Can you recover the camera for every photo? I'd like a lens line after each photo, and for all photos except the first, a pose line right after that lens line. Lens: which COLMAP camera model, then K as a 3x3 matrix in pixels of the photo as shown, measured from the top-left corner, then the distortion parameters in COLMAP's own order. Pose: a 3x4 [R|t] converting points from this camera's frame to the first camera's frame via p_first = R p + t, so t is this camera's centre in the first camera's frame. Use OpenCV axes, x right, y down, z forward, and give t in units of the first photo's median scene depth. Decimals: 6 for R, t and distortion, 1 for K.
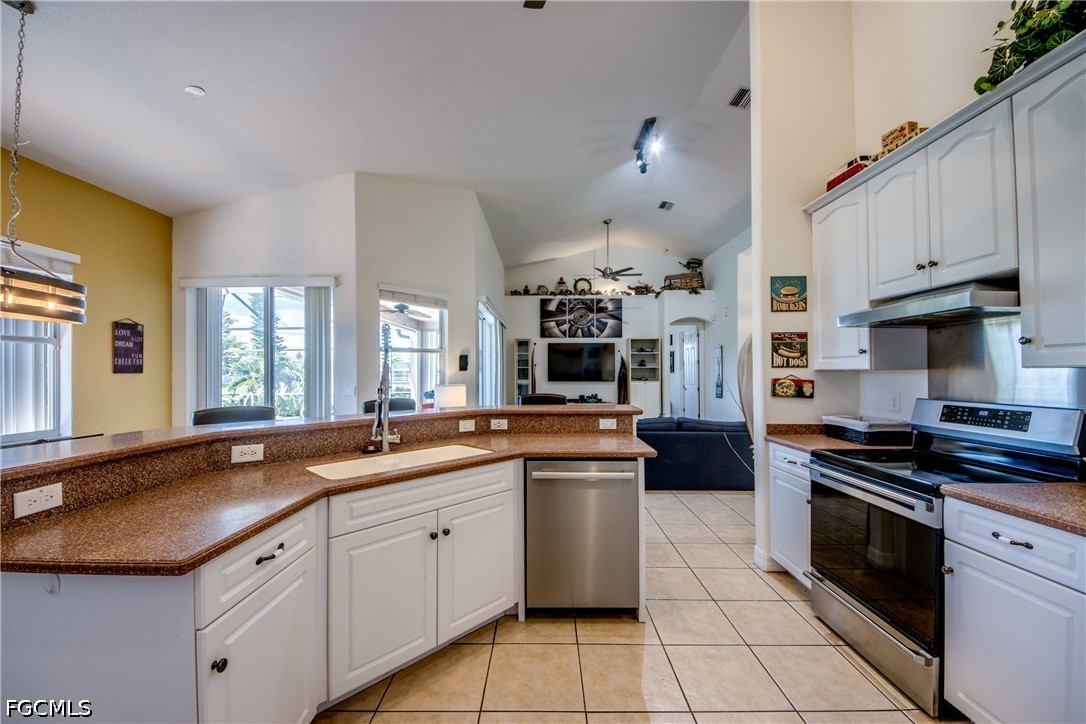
lens RADIAL K [[419.7, 0, 539.8], [0, 419.7, 368.8], [0, 0, 1]] dist [0.031516, -0.021646]
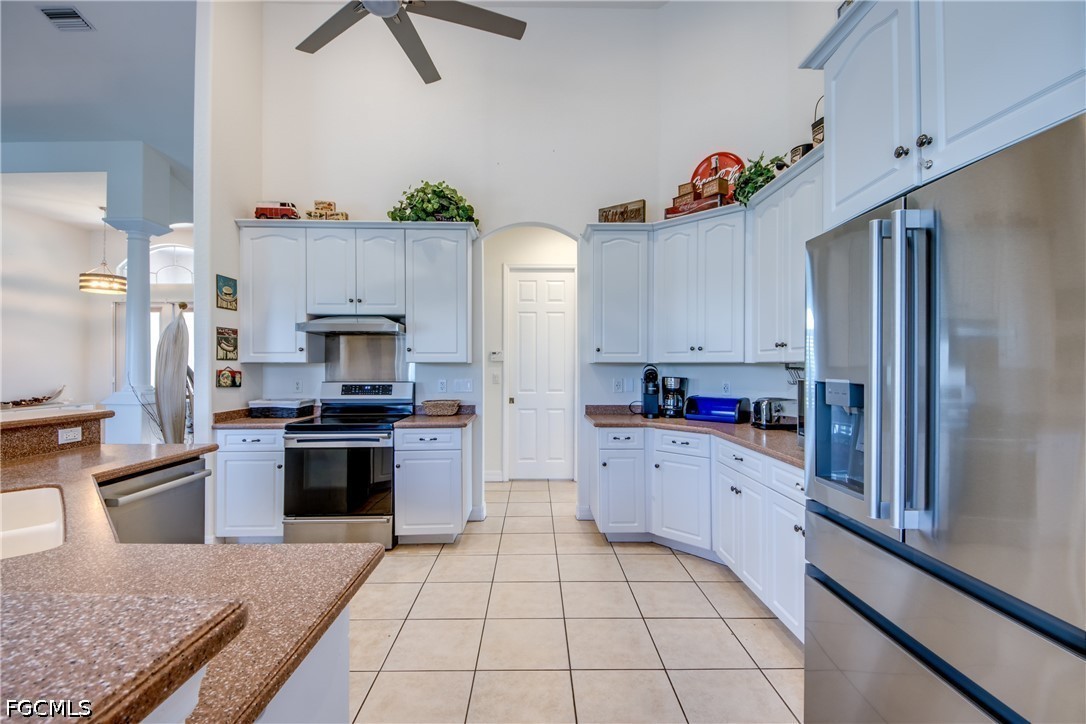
lens RADIAL K [[462.4, 0, 539.9], [0, 462.4, 366.6], [0, 0, 1]] dist [0.045141, -0.038403]
pose [[-0.025851, -0.000409, 0.999666, -0.648882], [-0.010321, 0.999947, 0.000142, 0.005480], [-0.999613, -0.010314, -0.025854, 0.218492]]
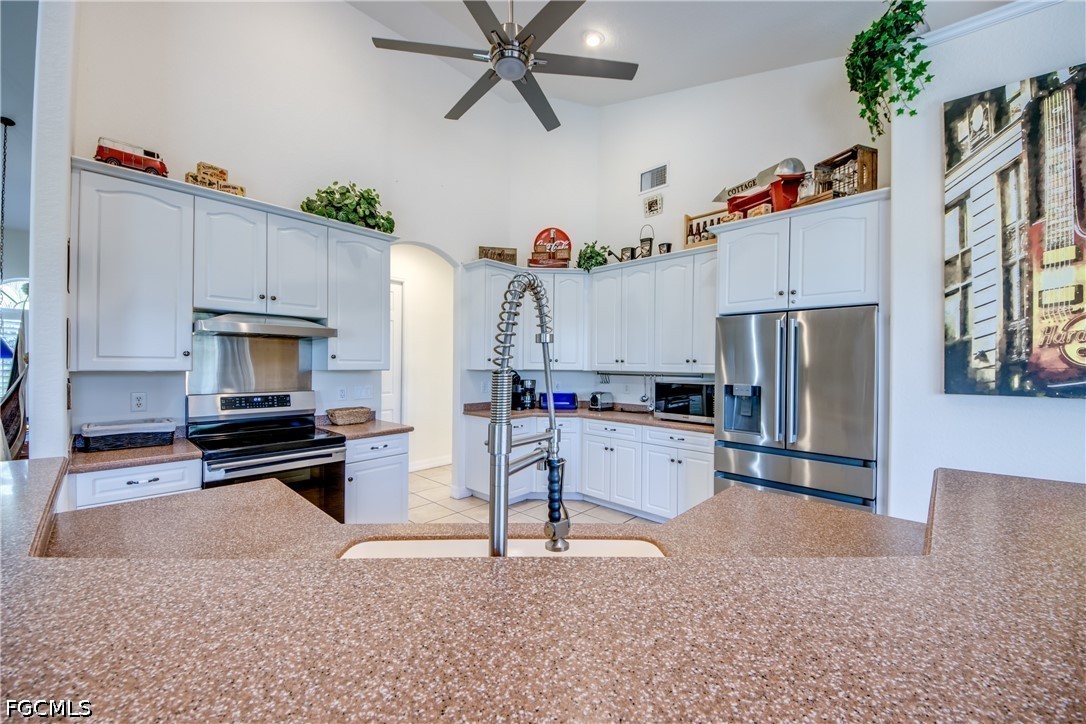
lens RADIAL K [[408.0, 0, 537.6], [0, 408.0, 368.8], [0, 0, 1]] dist [0.000650, -0.007634]
pose [[-0.732052, -0.009117, 0.681187, -0.467348], [-0.013152, 0.999913, -0.000751, -0.011407], [-0.681121, -0.009509, -0.732109, 0.949812]]
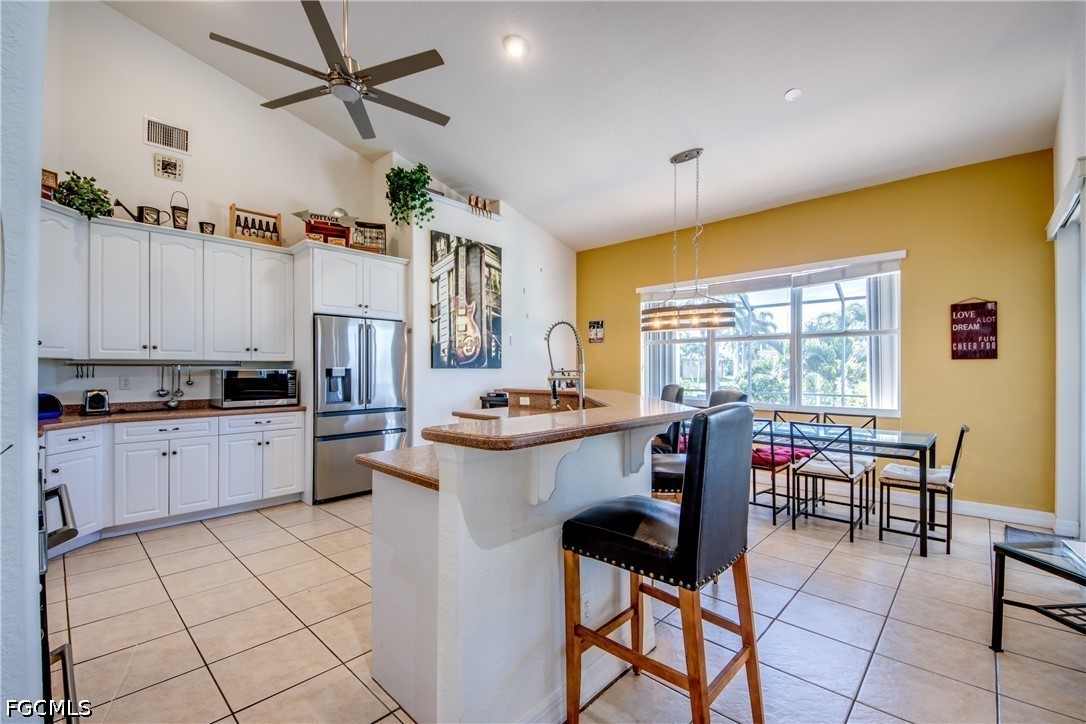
lens RADIAL K [[462.4, 0, 539.9], [0, 462.4, 366.6], [0, 0, 1]] dist [0.045141, -0.038403]
pose [[-0.675188, 0.002681, -0.737641, 0.535169], [0.010687, 0.999924, -0.006148, 0.032311], [0.737569, -0.012034, -0.675165, 1.414809]]
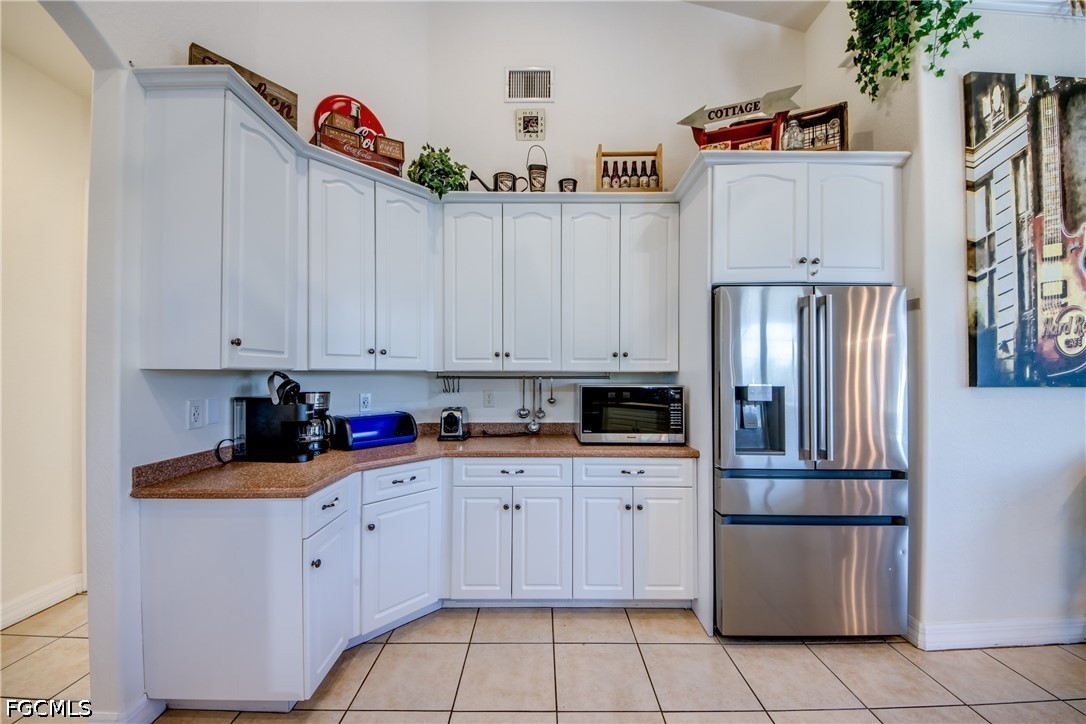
lens RADIAL K [[406.1, 0, 543.2], [0, 406.1, 370.0], [0, 0, 1]] dist [0.025572, -0.014953]
pose [[-0.999790, 0.002532, -0.020329, 0.230961], [0.002876, 0.999853, -0.016882, 0.004897], [0.020283, -0.016937, -0.999651, 0.572650]]
